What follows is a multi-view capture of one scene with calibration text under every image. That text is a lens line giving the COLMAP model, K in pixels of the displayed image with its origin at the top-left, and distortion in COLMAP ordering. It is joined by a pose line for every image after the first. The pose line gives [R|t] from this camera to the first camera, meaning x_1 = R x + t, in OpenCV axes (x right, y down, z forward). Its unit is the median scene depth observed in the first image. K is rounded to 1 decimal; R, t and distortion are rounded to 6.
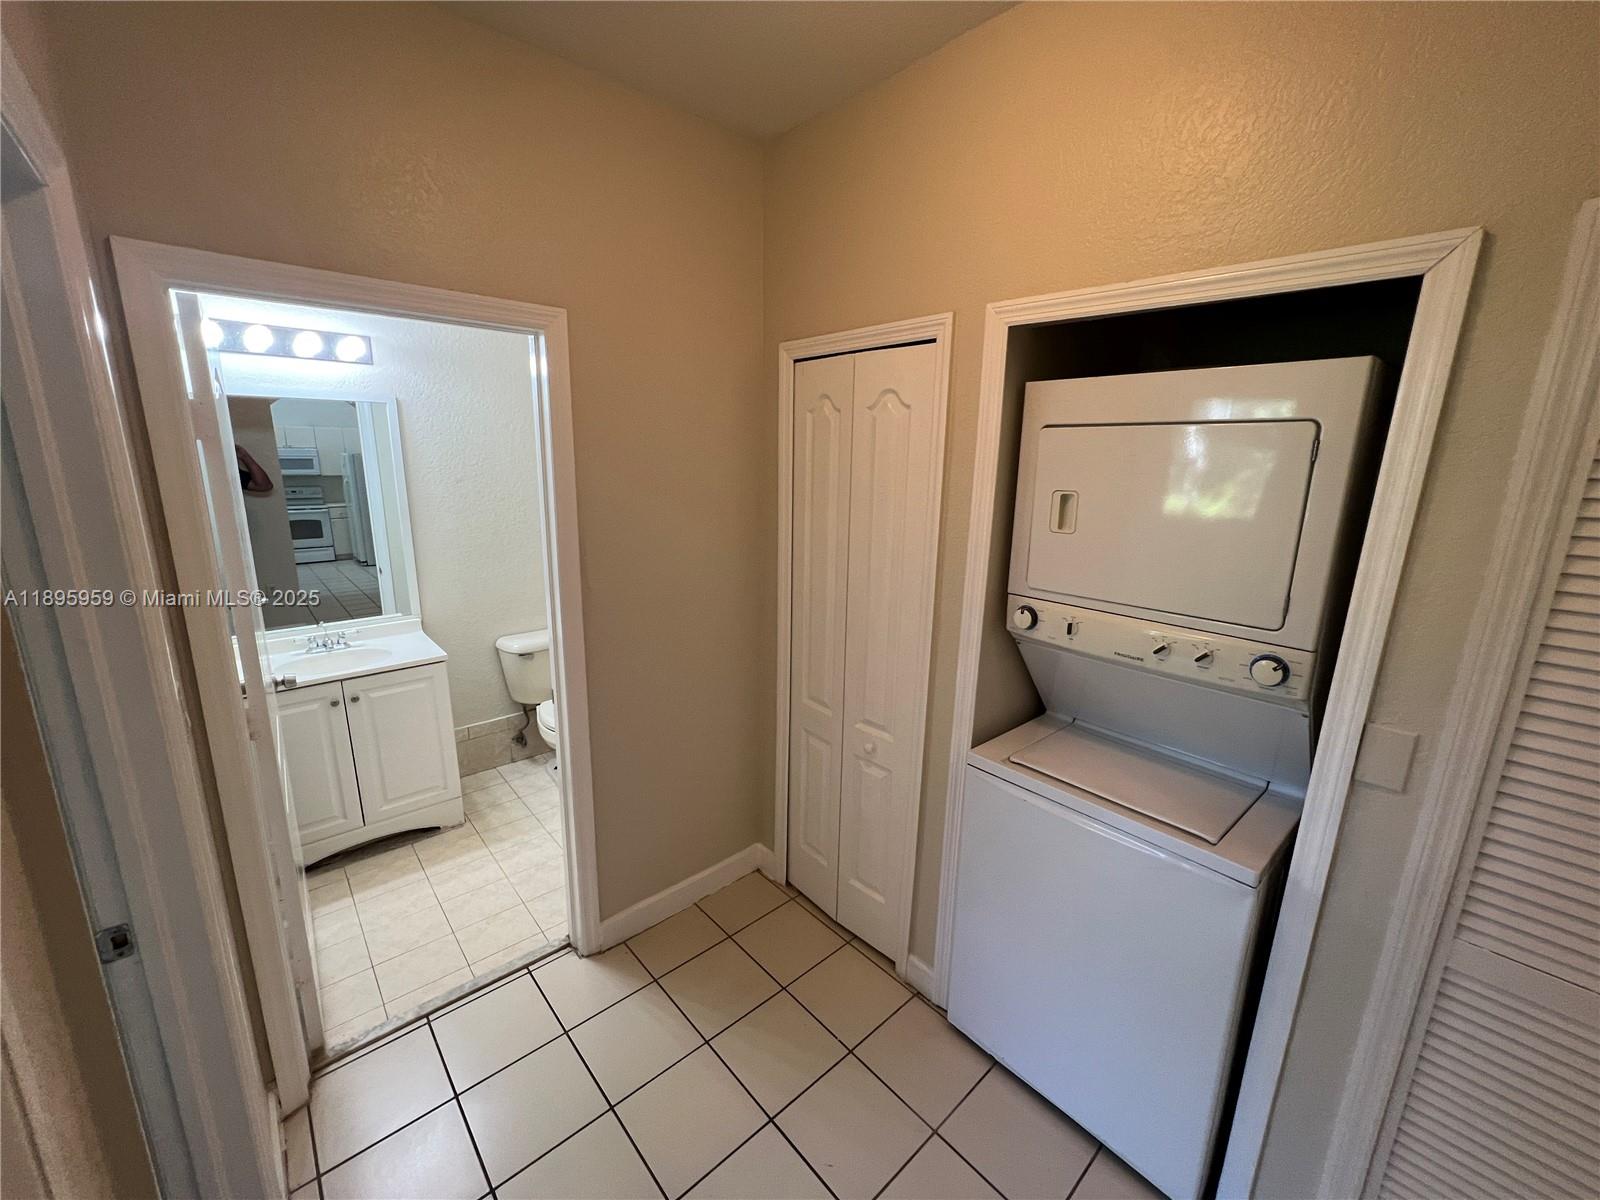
lens RADIAL K [[645.2, 0, 792.8], [0, 645.2, 596.8], [0, 0, 1]] dist [-0.003552, 0.001260]
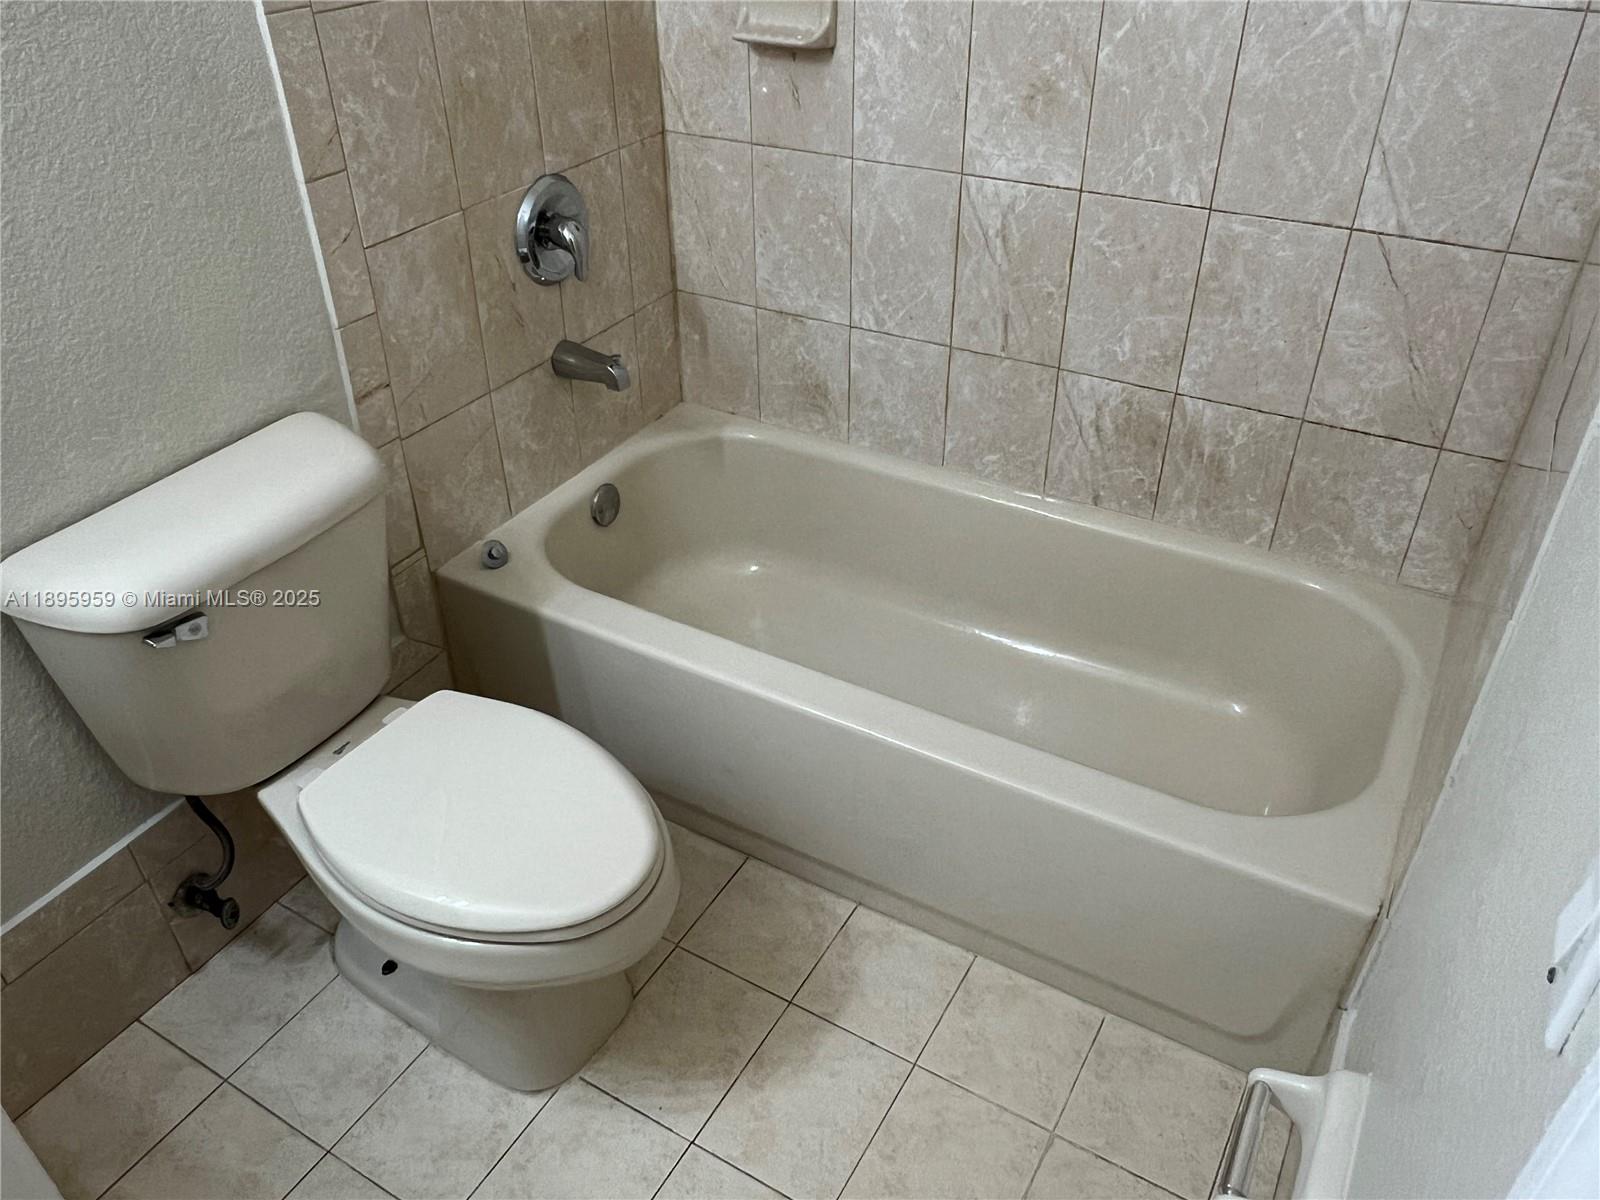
lens RADIAL K [[1219.8, 0, 785.3], [0, 1219.8, 598.2], [0, 0, 1]] dist [0.024471, -0.021714]
pose [[0.946341, -0.205463, 0.249446, -0.413315], [0.097351, 0.917264, 0.386199, -0.076696], [-0.308158, -0.341193, 0.888046, 0.736587]]
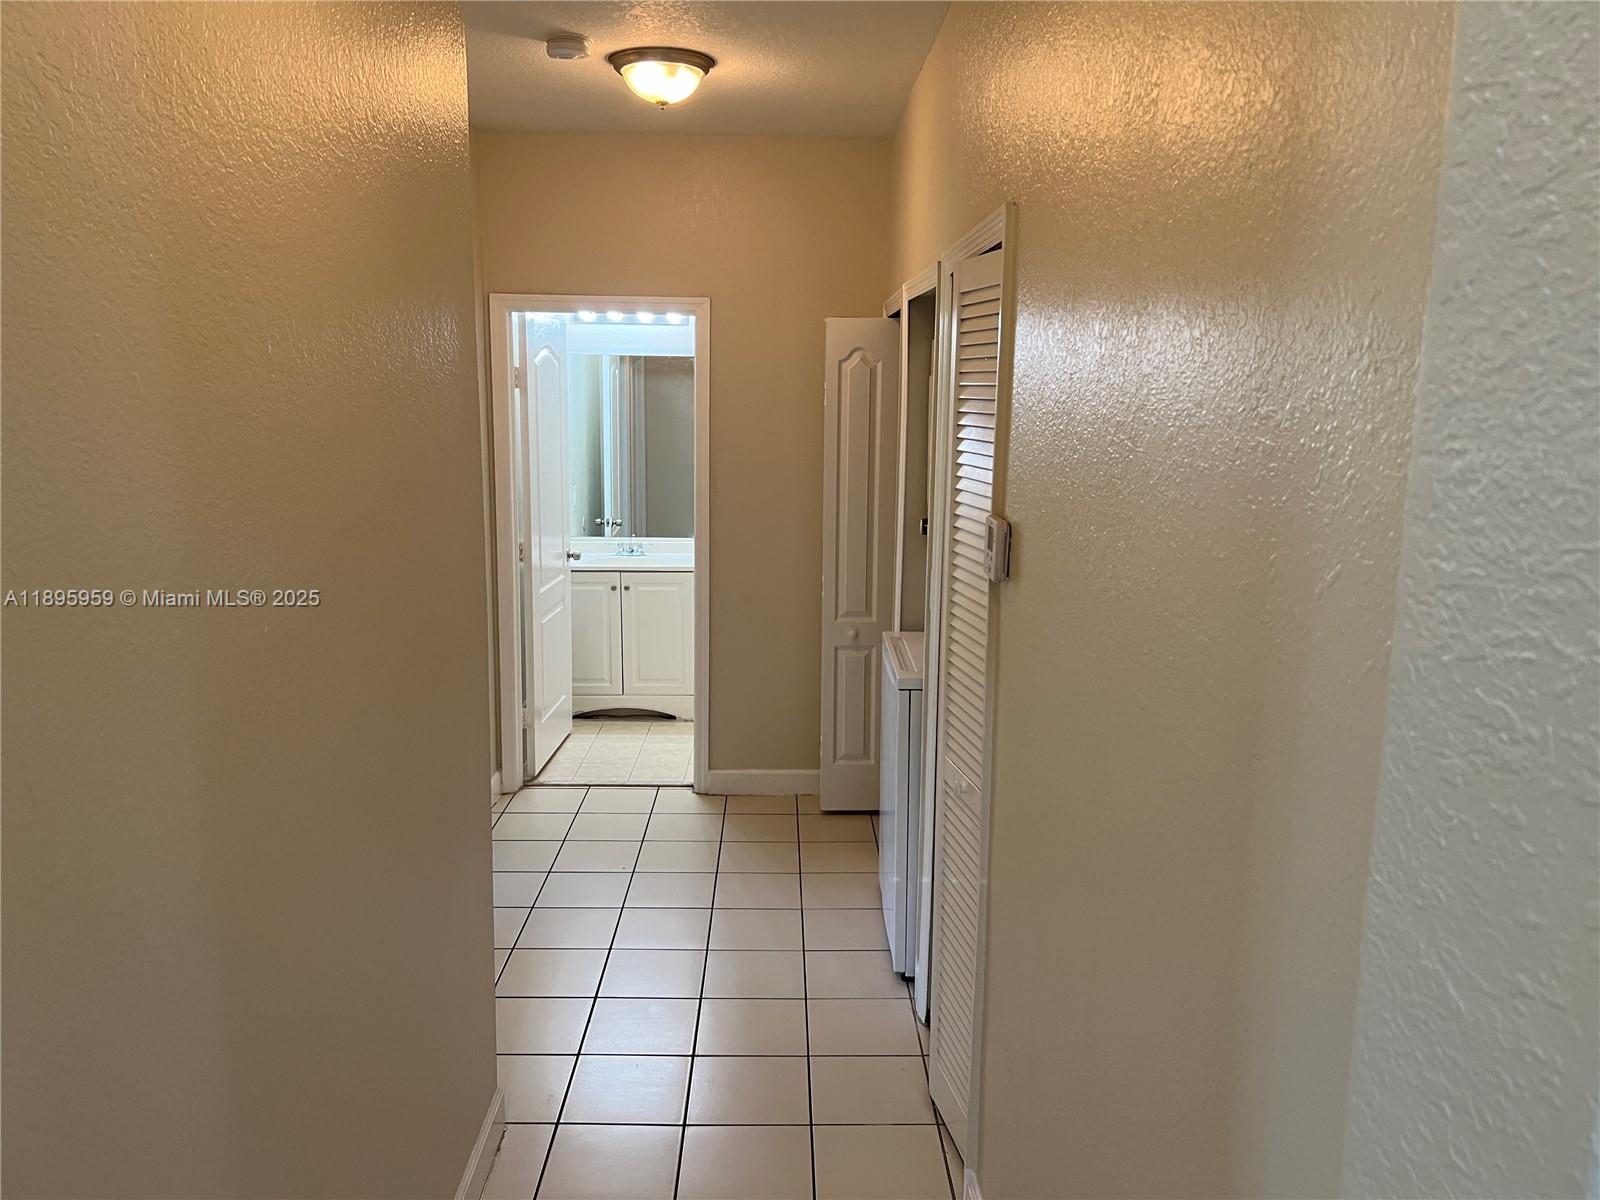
lens RADIAL K [[1219.8, 0, 797.7], [0, 1219.8, 601.2], [0, 0, 1]] dist [0.024471, -0.021714]
pose [[0.758274, 0.115806, -0.641568, 1.125624], [-0.147145, 0.989104, 0.004626, 0.125552], [0.635114, 0.090896, 0.767052, -0.627626]]
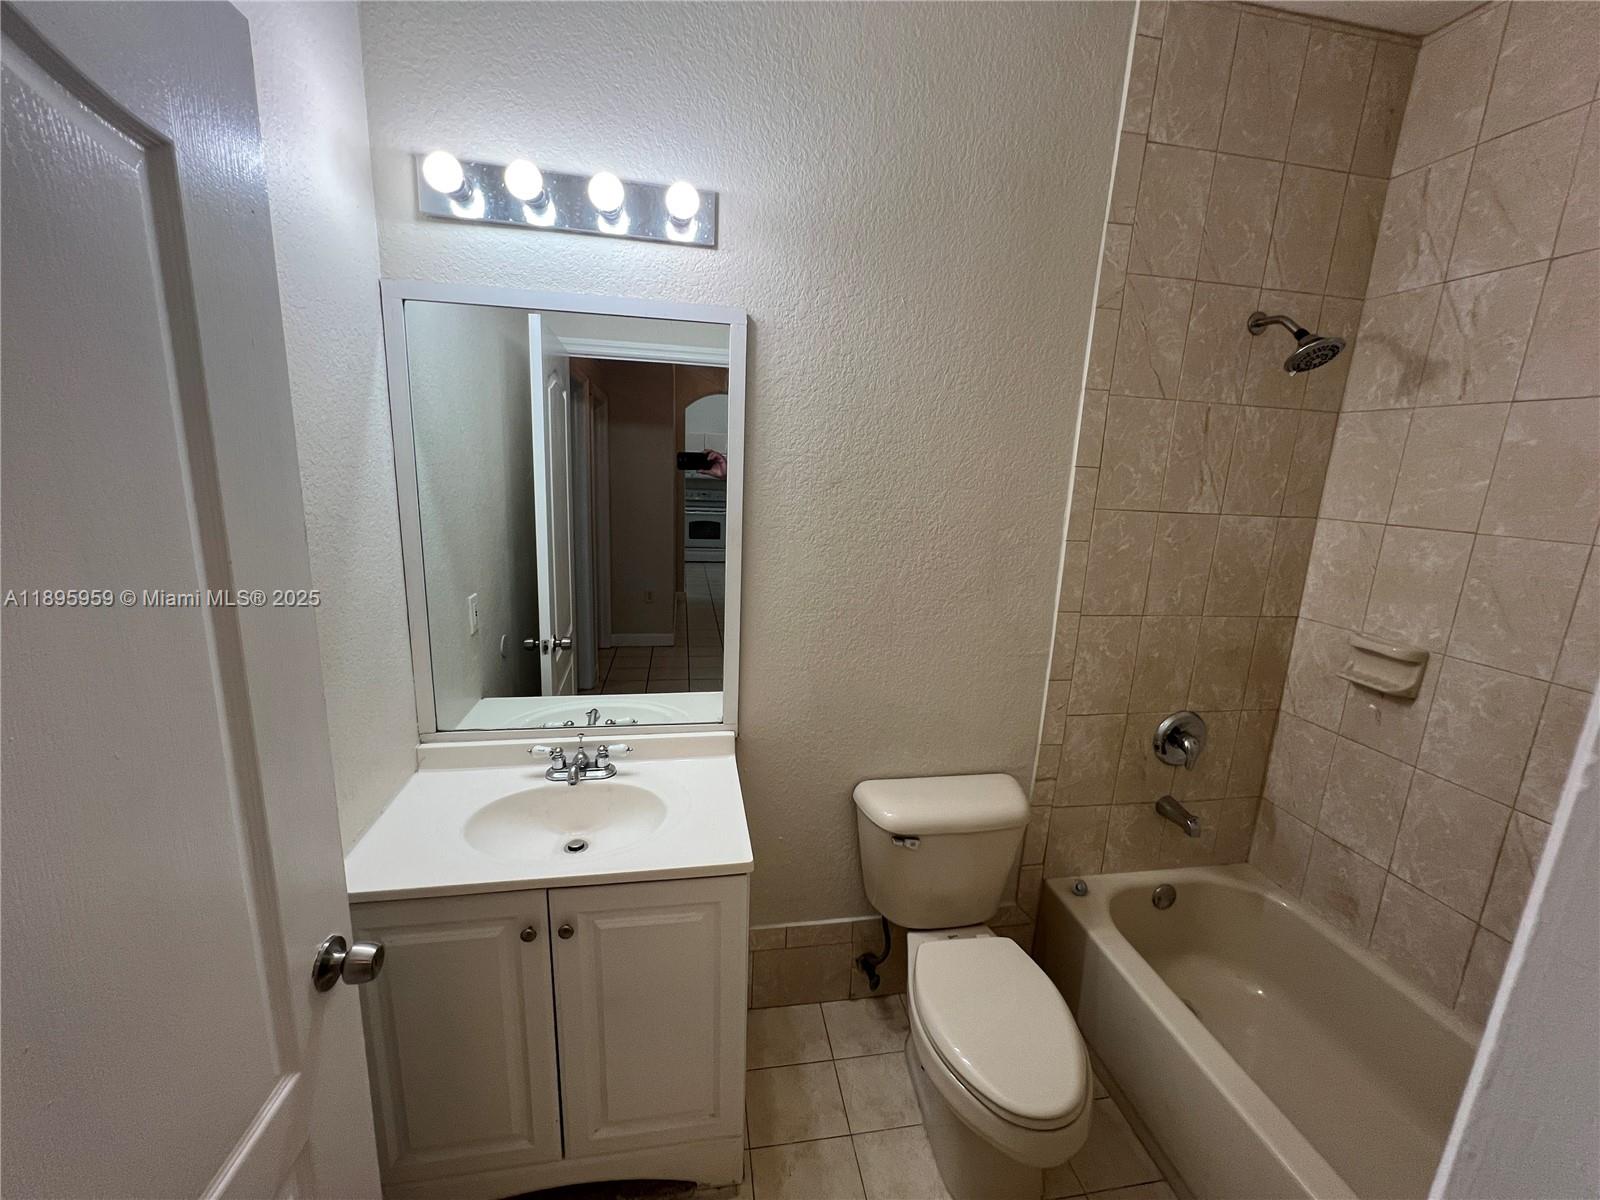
lens RADIAL K [[645.2, 0, 800.9], [0, 645.2, 599.3], [0, 0, 1]] dist [-0.003552, 0.001260]
pose [[0.857800, 0.130953, -0.497021, -0.336723], [-0.145048, 0.989371, 0.010341, -0.110513], [0.493093, 0.063221, 0.867677, 0.670630]]
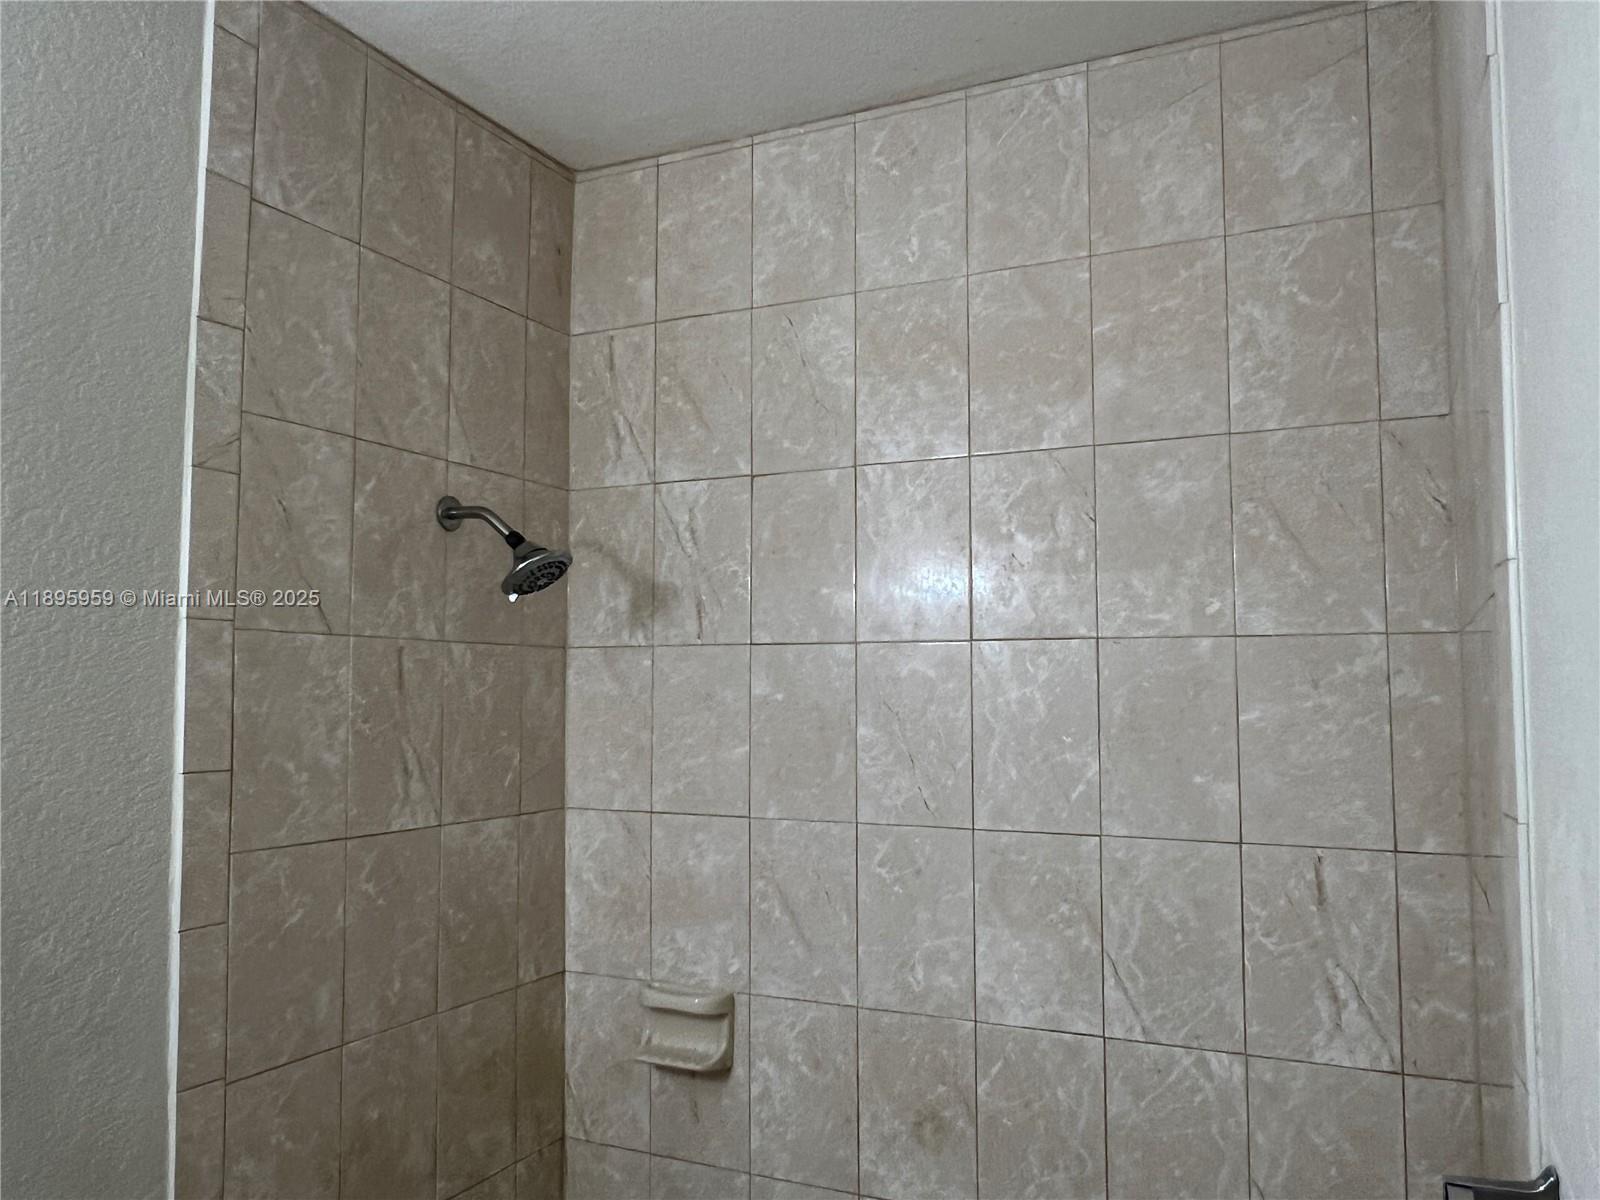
lens RADIAL K [[1219.8, 0, 787.6], [0, 1219.8, 610.9], [0, 0, 1]] dist [0.024471, -0.021714]
pose [[0.924140, 0.011602, 0.381878, -0.400466], [0.095650, 0.960681, -0.260659, -0.172520], [-0.369887, 0.277412, 0.886694, 0.708636]]
